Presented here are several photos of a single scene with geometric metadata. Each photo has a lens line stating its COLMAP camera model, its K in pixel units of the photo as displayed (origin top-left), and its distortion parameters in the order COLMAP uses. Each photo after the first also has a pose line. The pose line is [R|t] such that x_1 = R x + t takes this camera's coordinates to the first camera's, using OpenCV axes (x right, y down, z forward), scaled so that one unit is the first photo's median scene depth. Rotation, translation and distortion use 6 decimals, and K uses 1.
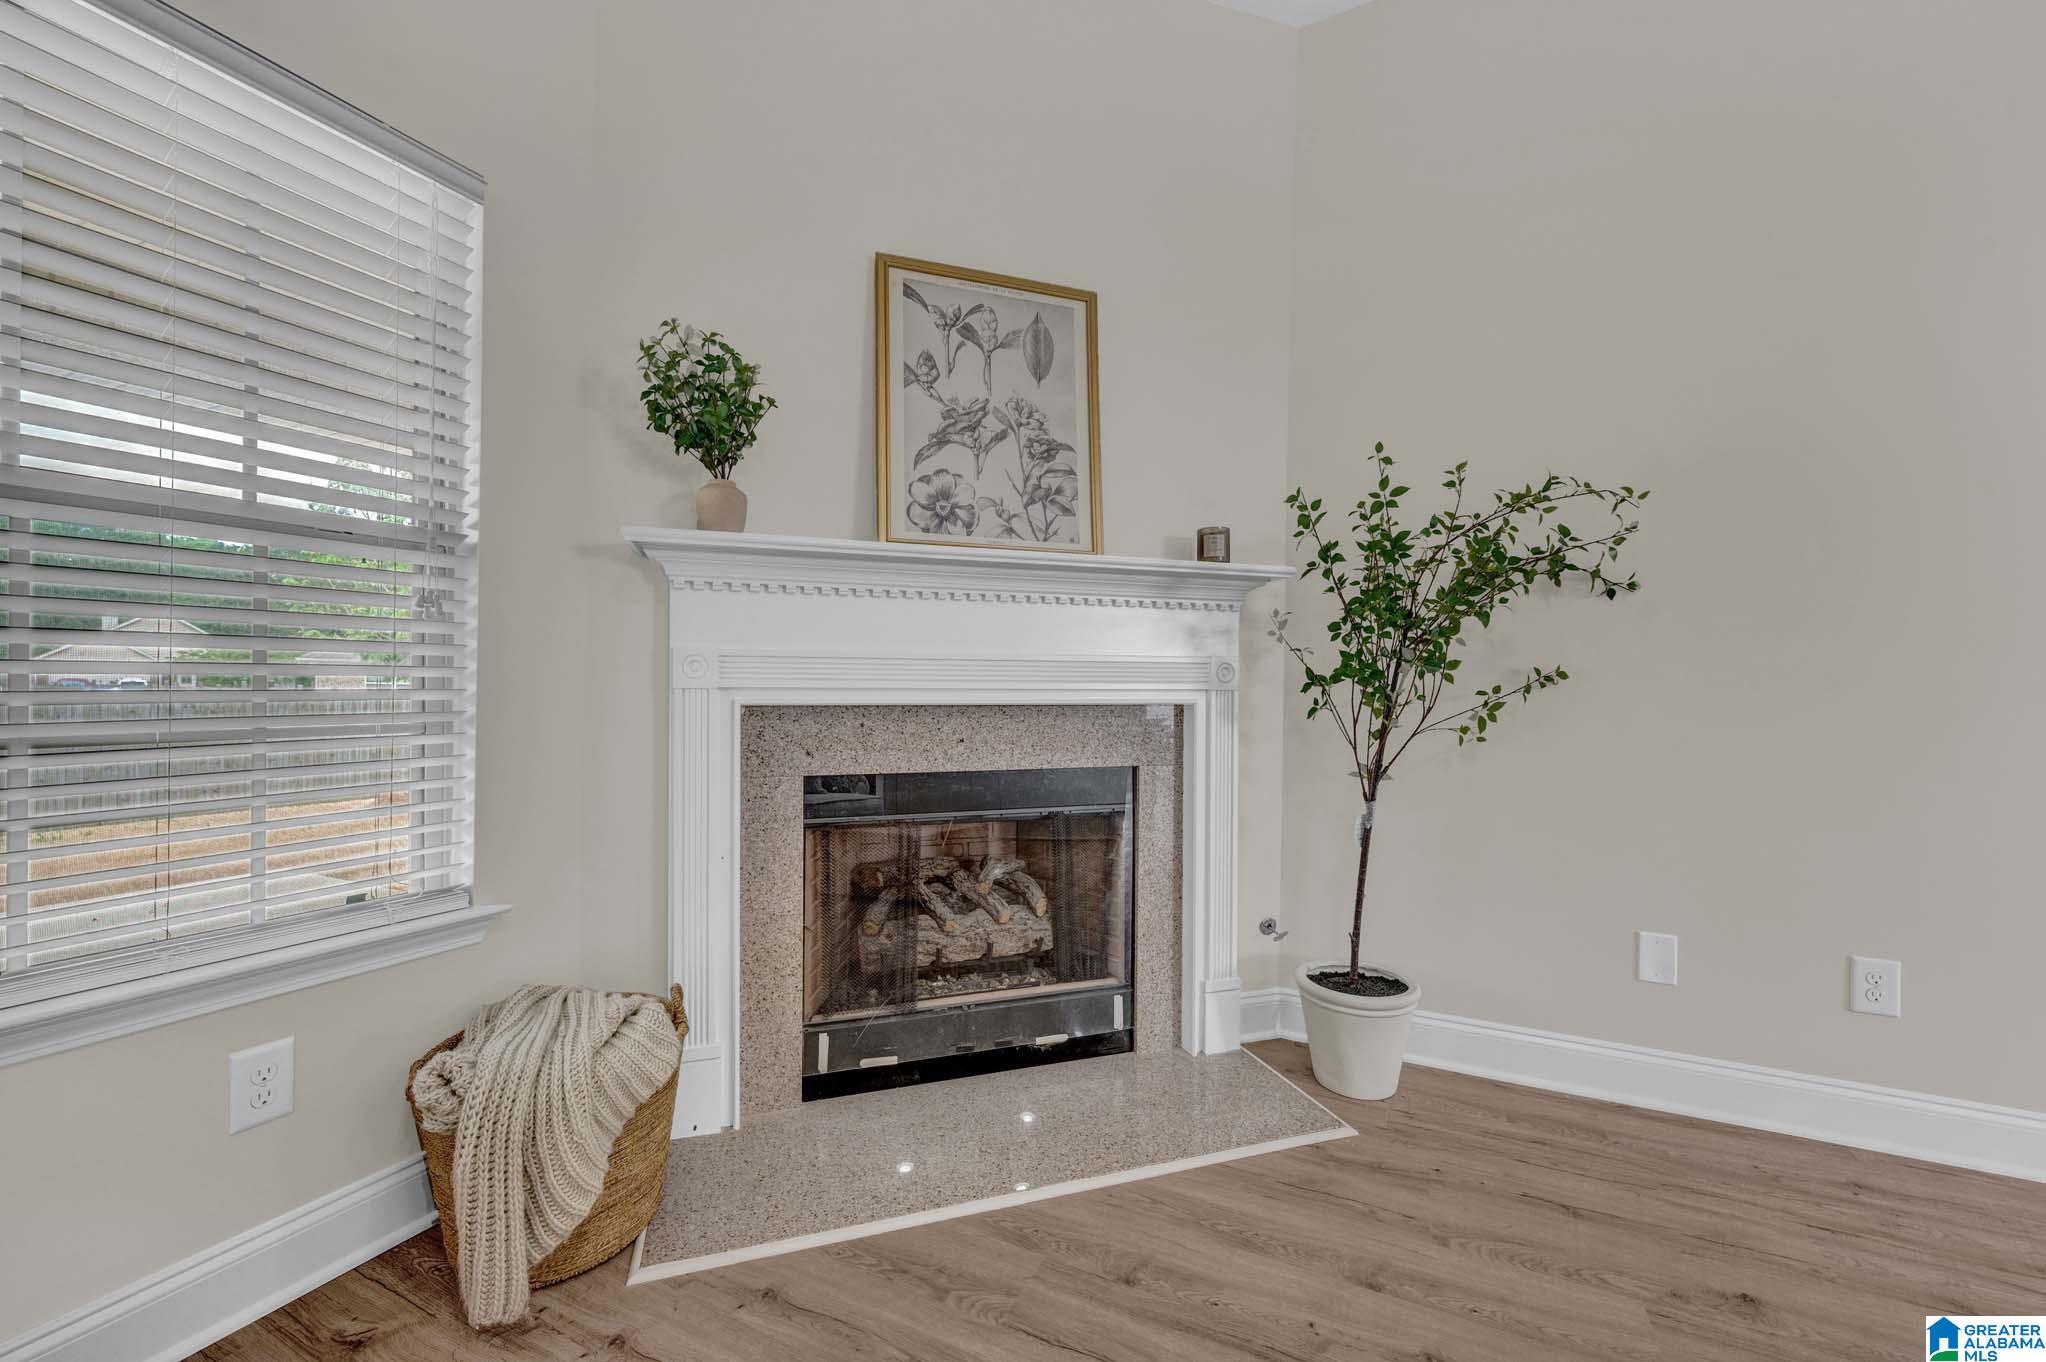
lens RADIAL K [[814.7, 0, 1023.0], [0, 814.7, 681.0], [0, 0, 1]] dist [-0.000213, -0.000520]
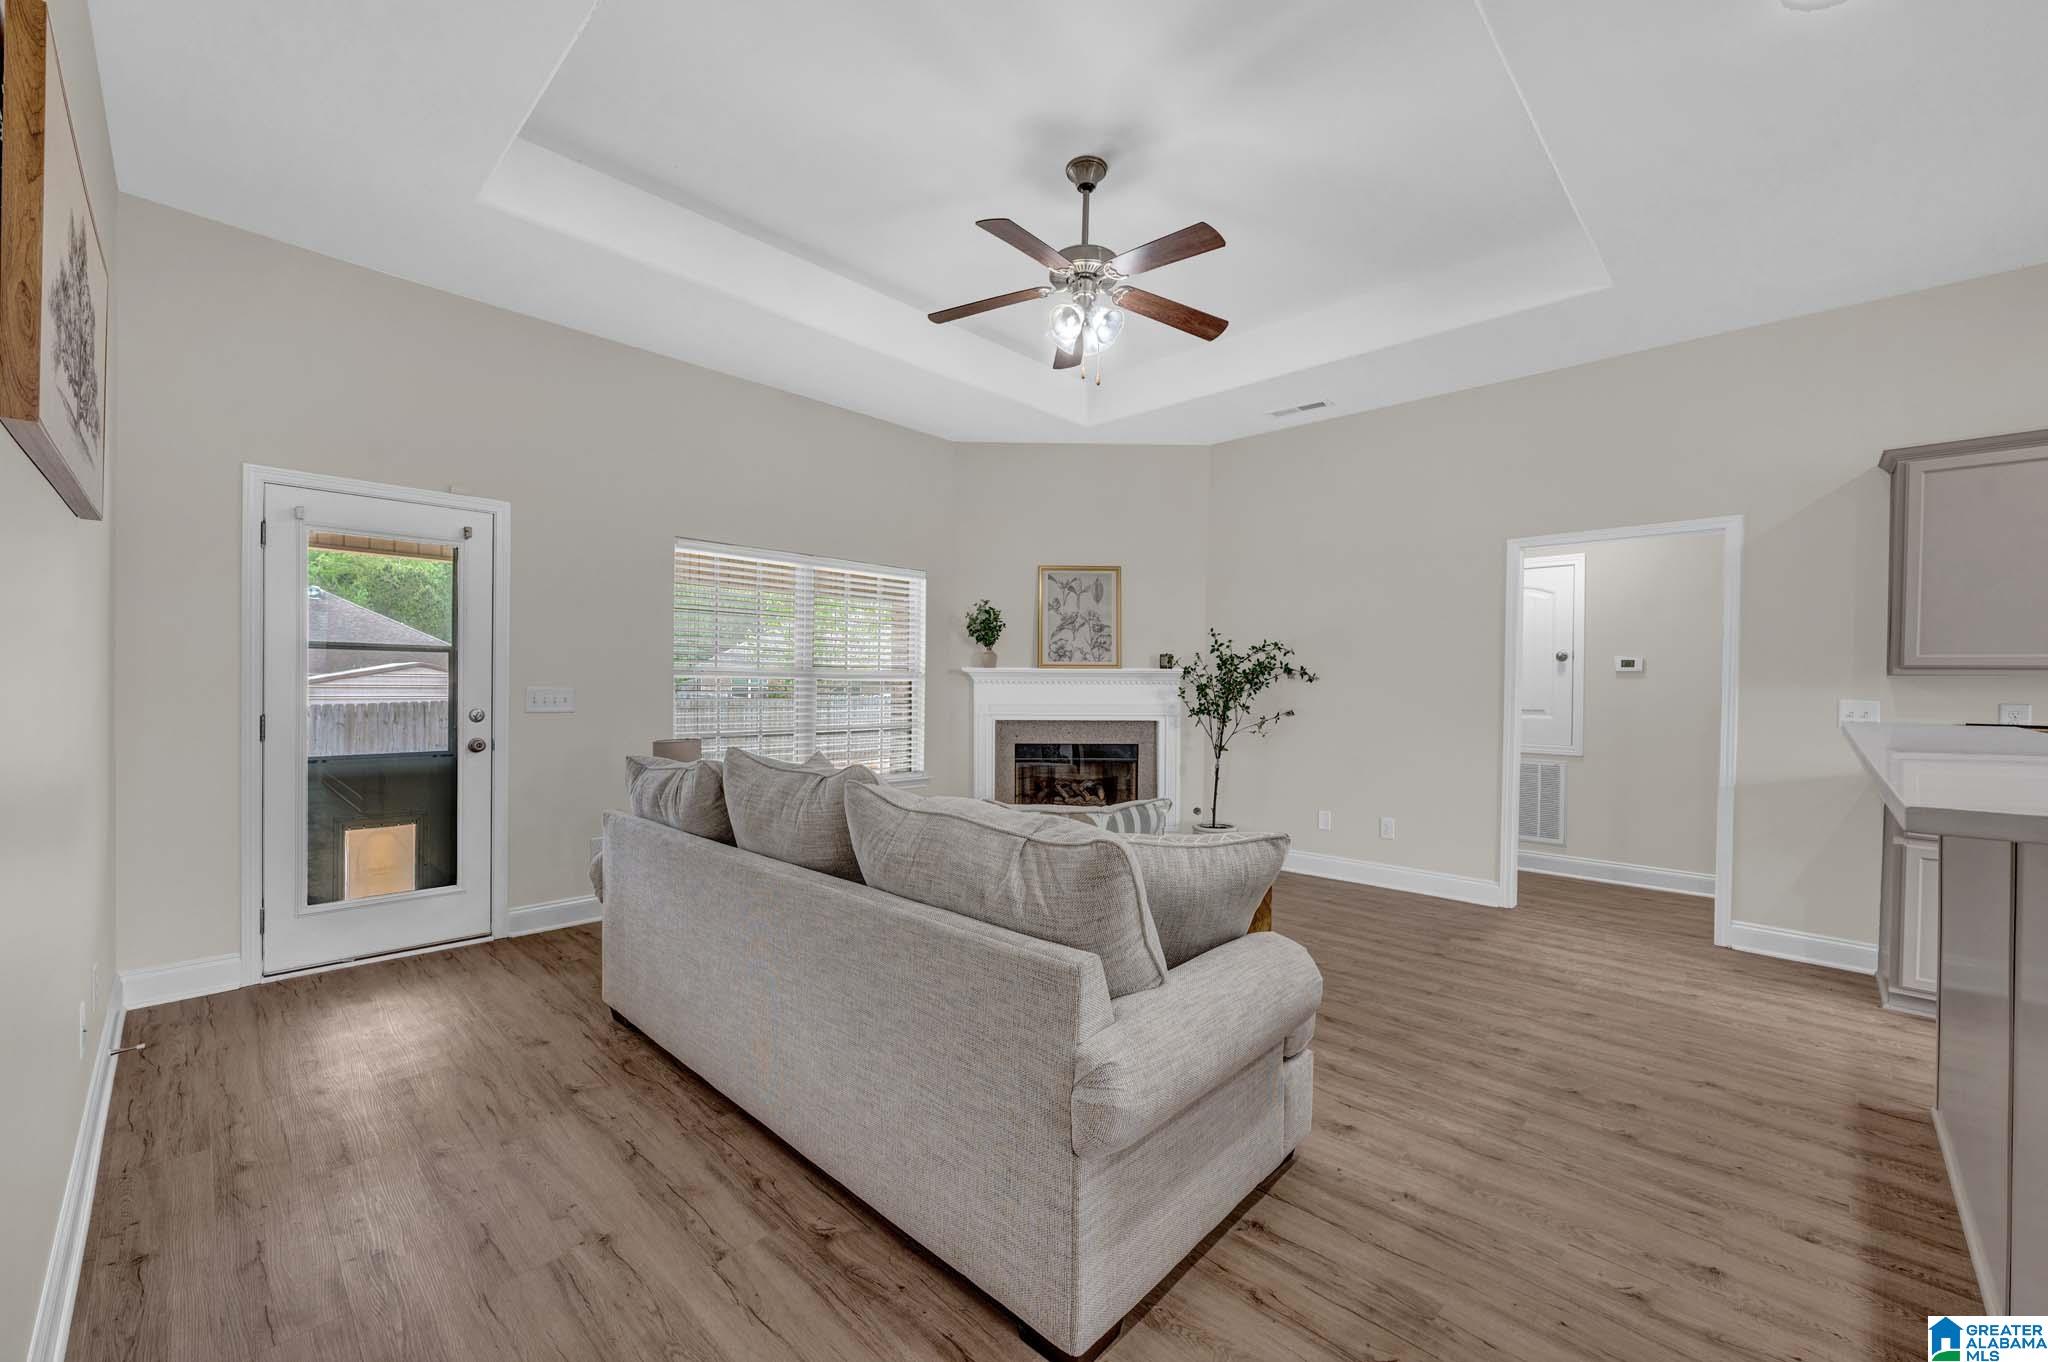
lens RADIAL K [[815.5, 0, 1024.0], [0, 815.5, 681.0], [0, 0, 1]] dist [-0.000213, -0.000520]
pose [[0.956500, -0.002325, -0.291723, 0.608333], [0.000161, 0.999972, -0.007441, -0.087325], [0.291732, 0.007071, 0.956474, -1.773580]]
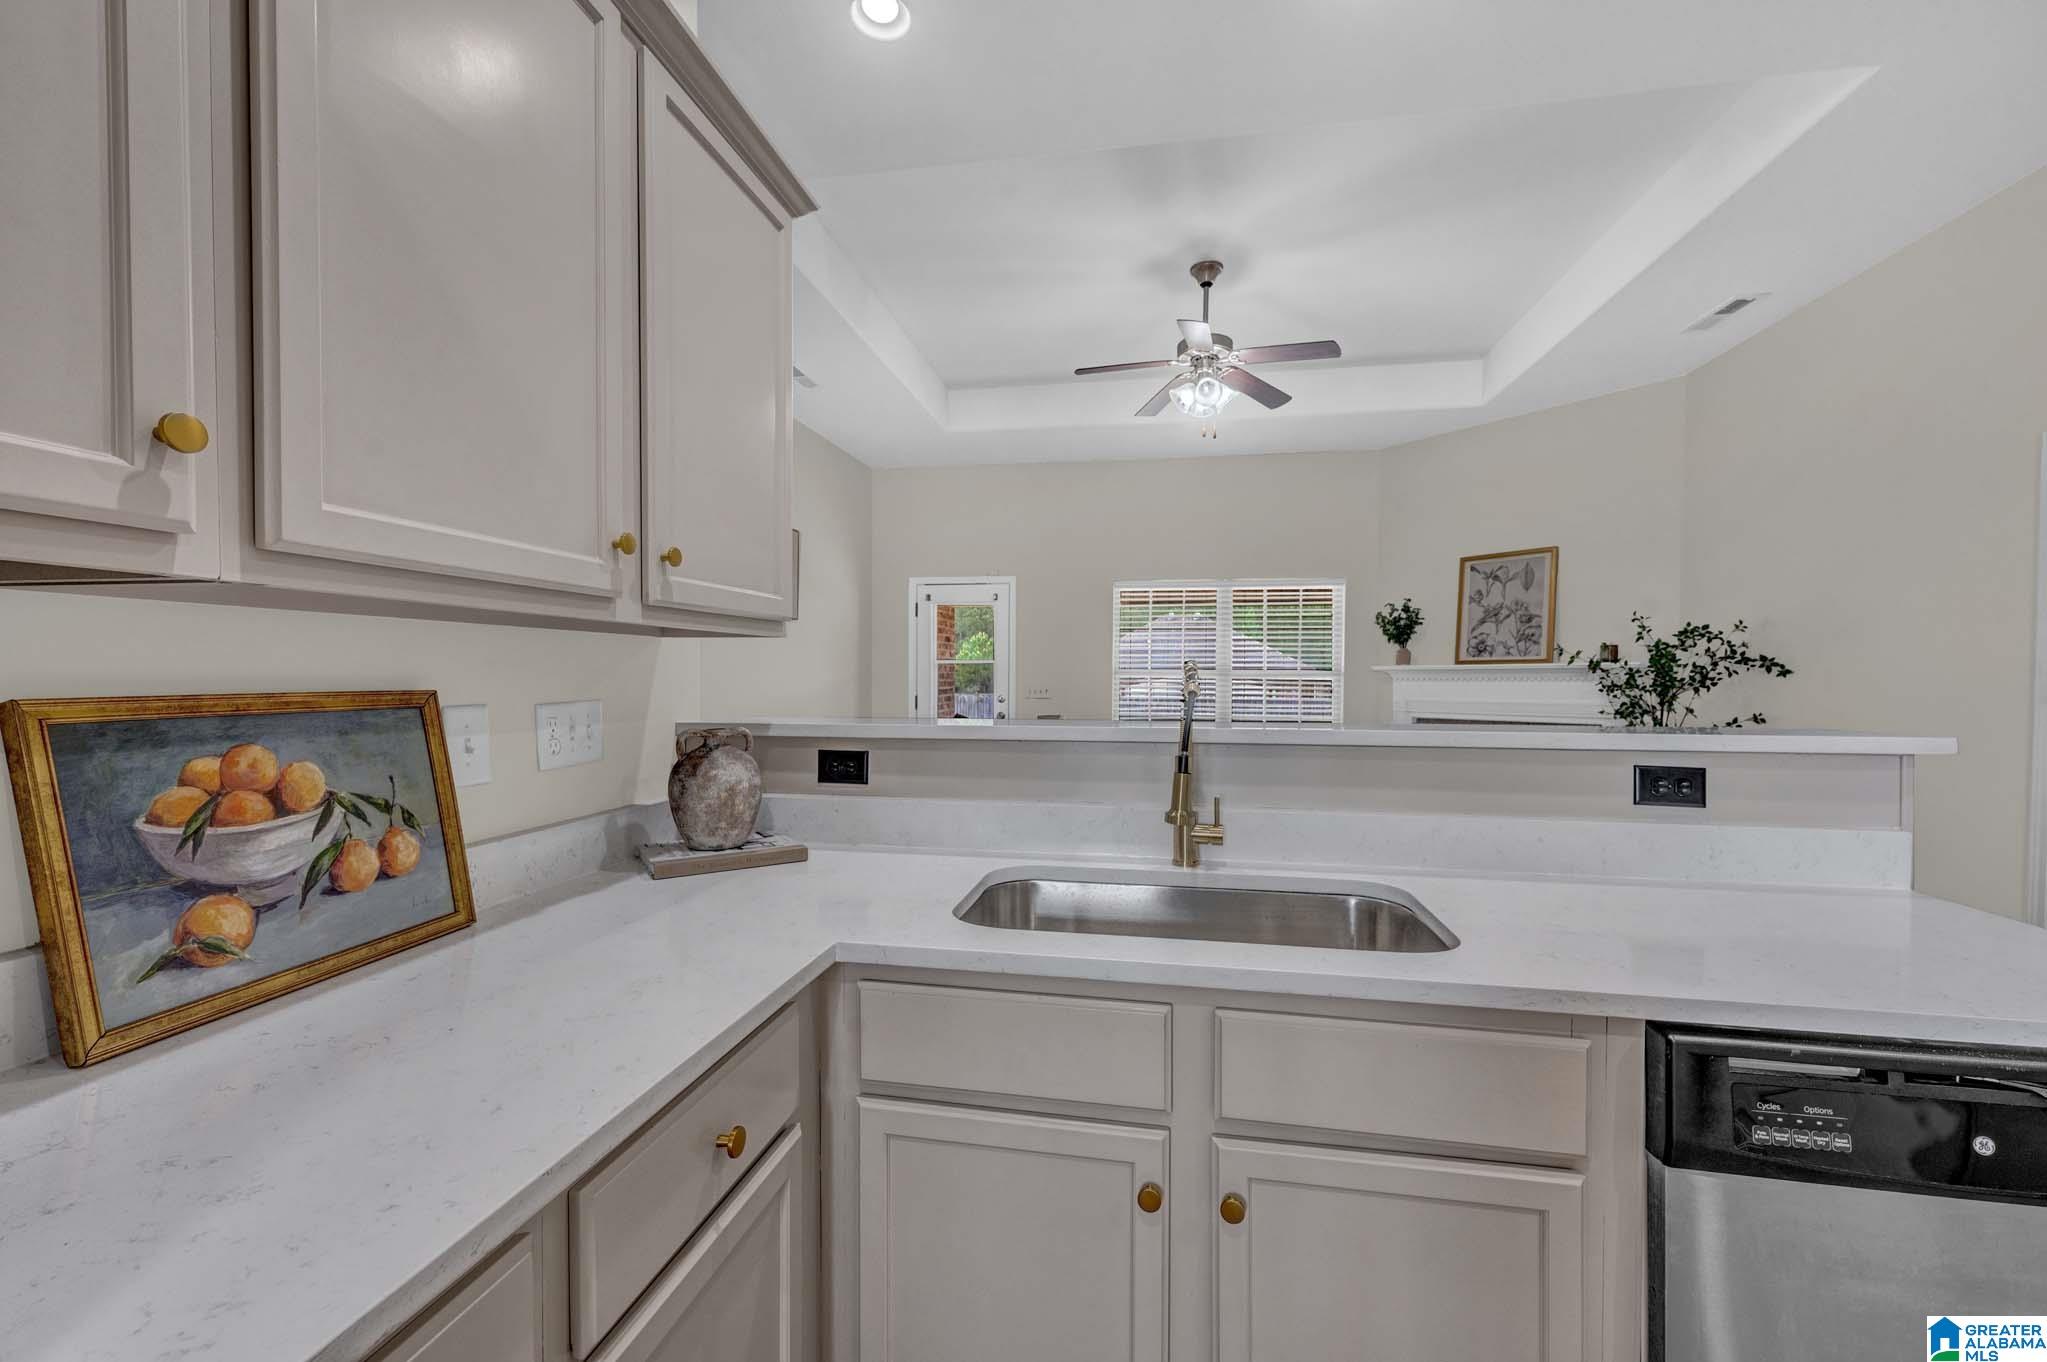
lens RADIAL K [[815.1, 0, 1023.5], [0, 815.1, 681.0], [0, 0, 1]] dist [-0.000213, -0.000520]
pose [[0.284679, -0.003614, -0.958616, 2.035649], [-0.002044, 0.999988, -0.004377, -0.083142], [0.958621, 0.003205, 0.284669, -1.215969]]
